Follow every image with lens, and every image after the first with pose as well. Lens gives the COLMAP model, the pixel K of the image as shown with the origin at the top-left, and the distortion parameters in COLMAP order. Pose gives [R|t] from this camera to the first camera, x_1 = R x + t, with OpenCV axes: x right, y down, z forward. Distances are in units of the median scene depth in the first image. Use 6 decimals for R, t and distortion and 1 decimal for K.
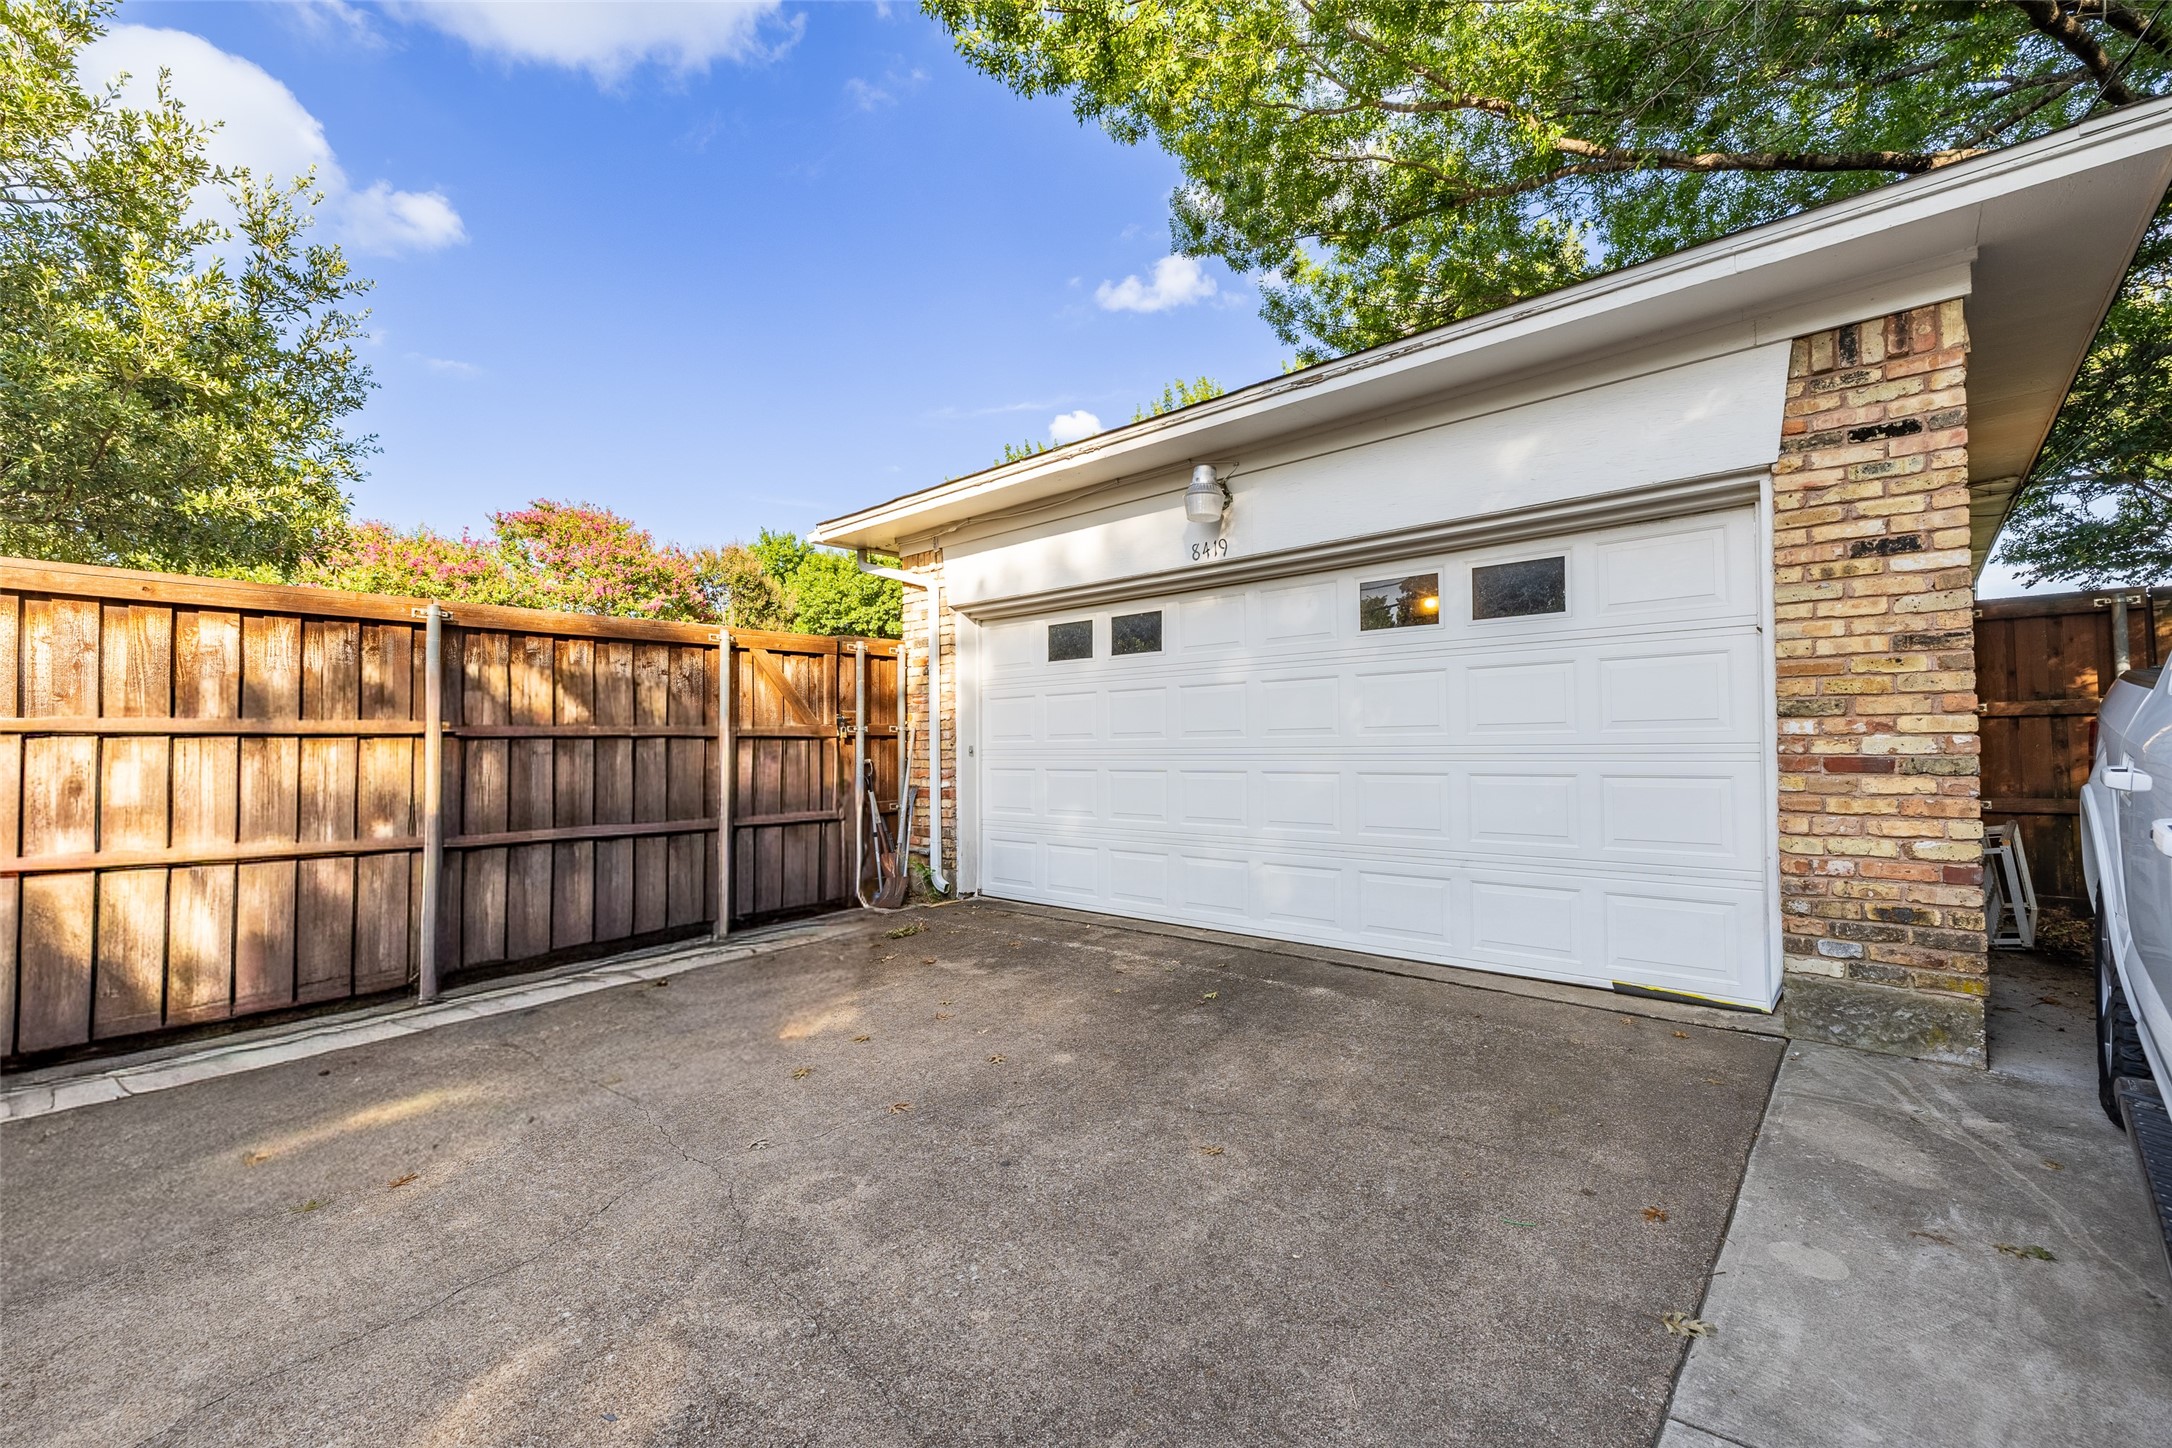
lens RADIAL K [[911.7, 0, 1085.3], [0, 911.7, 727.4], [0, 0, 1]] dist [0.001945, 0.000175]
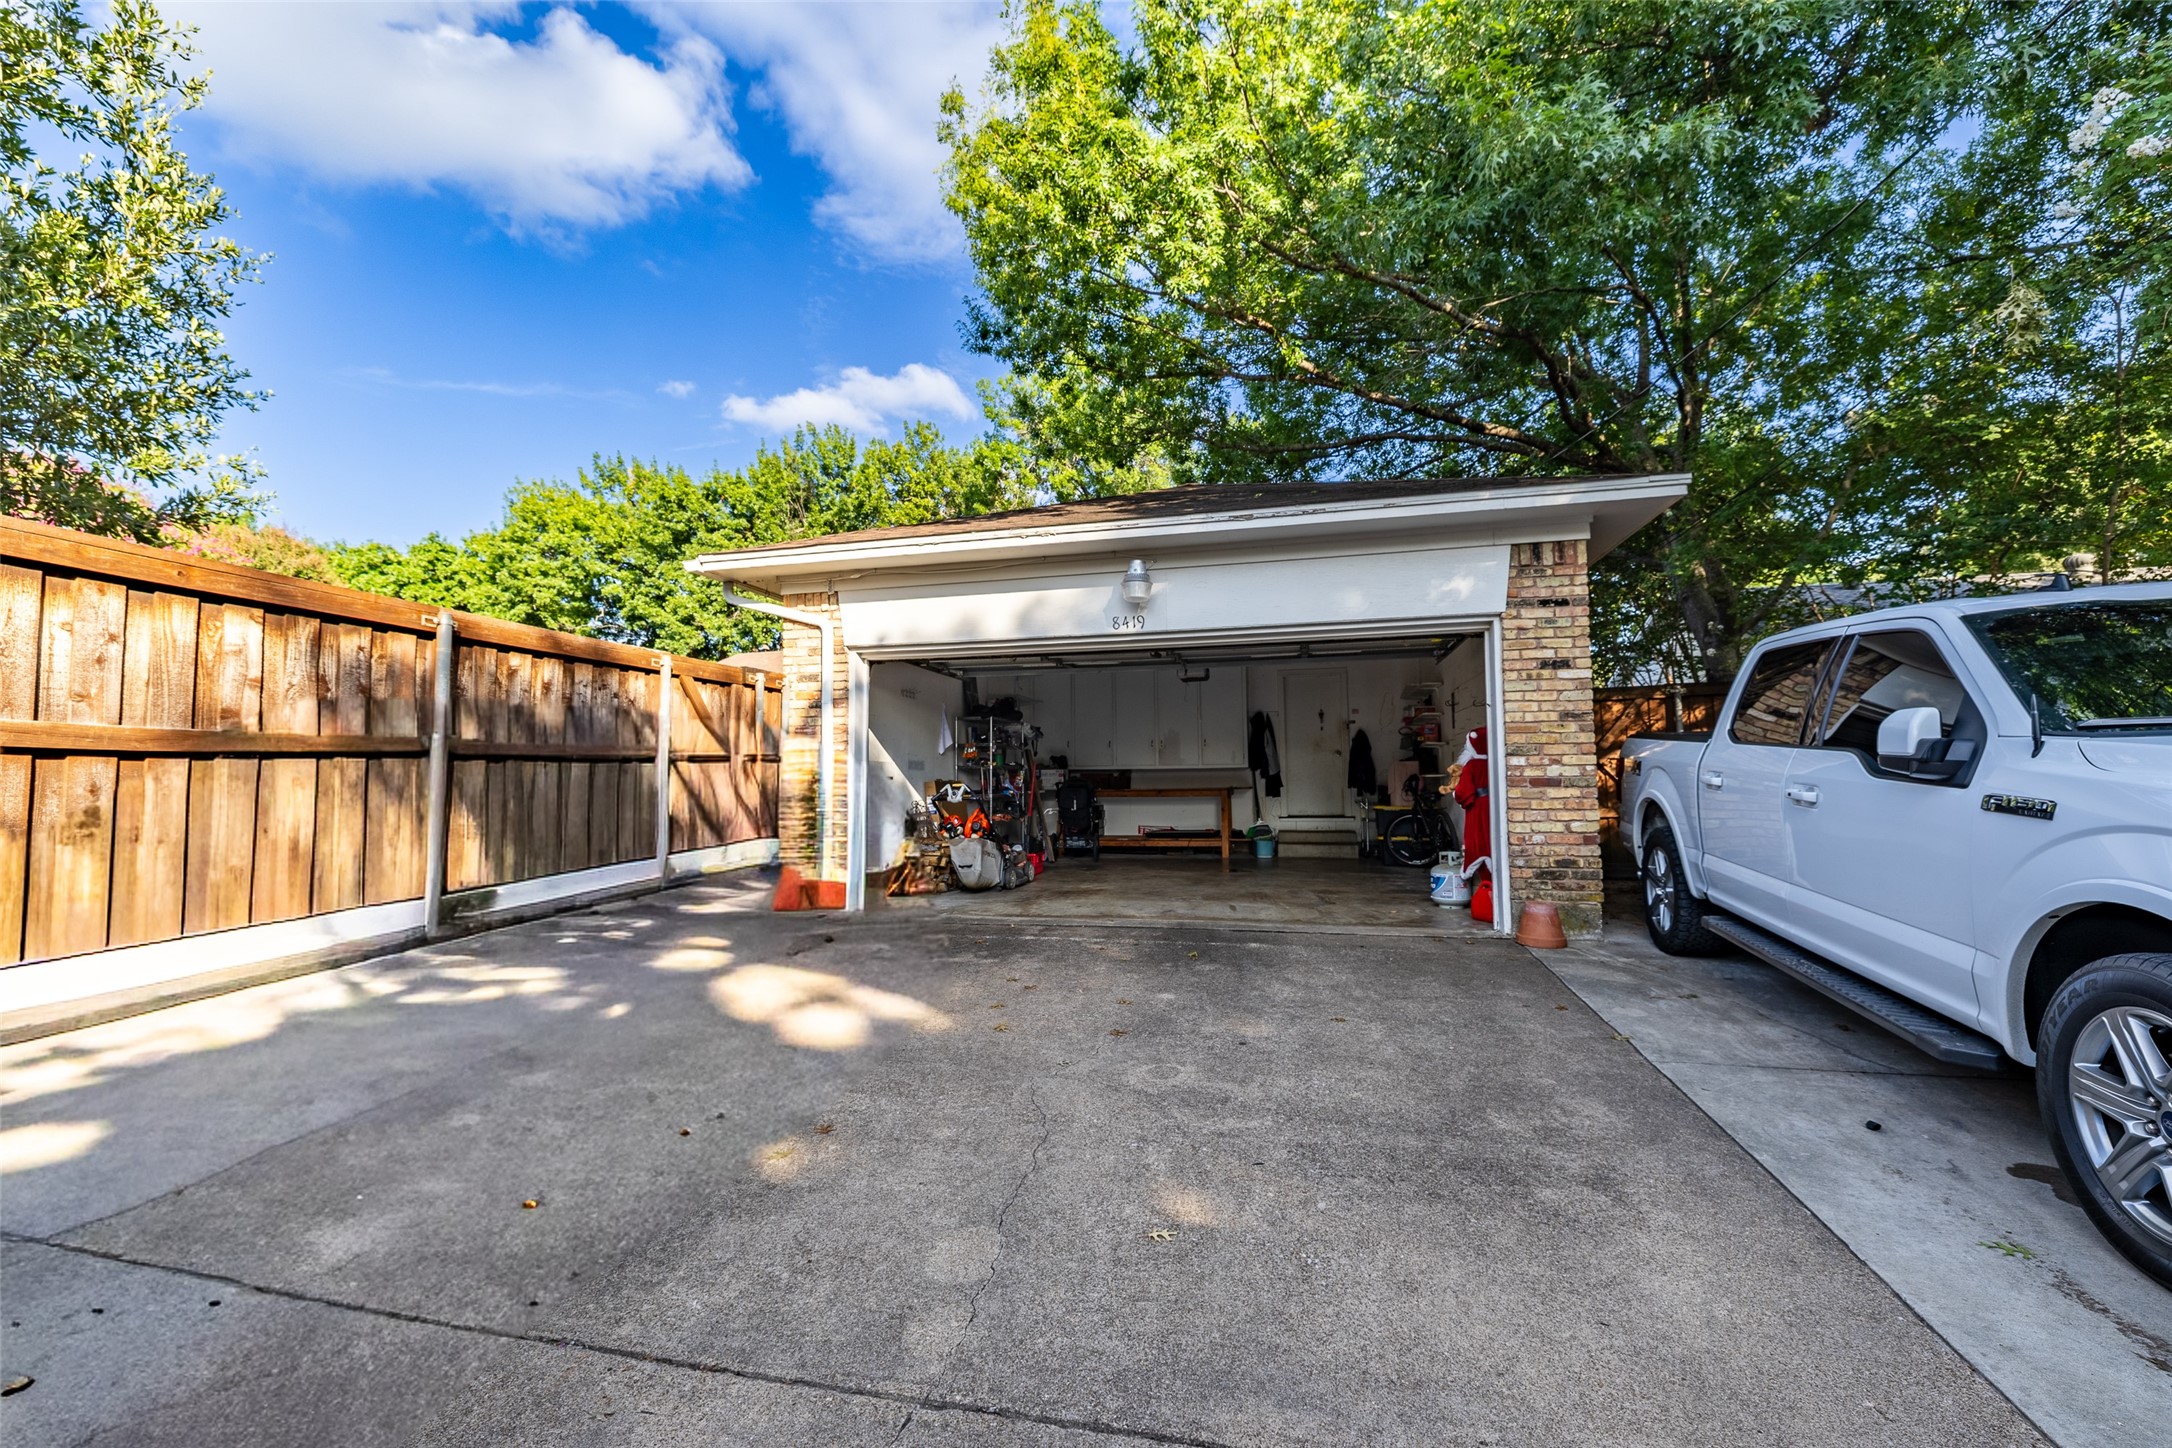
lens RADIAL K [[911.7, 0, 1085.9], [0, 911.7, 726.6], [0, 0, 1]] dist [0.001945, 0.000175]
pose [[0.878610, 0.031971, 0.476468, -0.837952], [-0.009023, 0.998690, -0.050375, 0.030566], [-0.477454, 0.039961, 0.877747, -0.167441]]
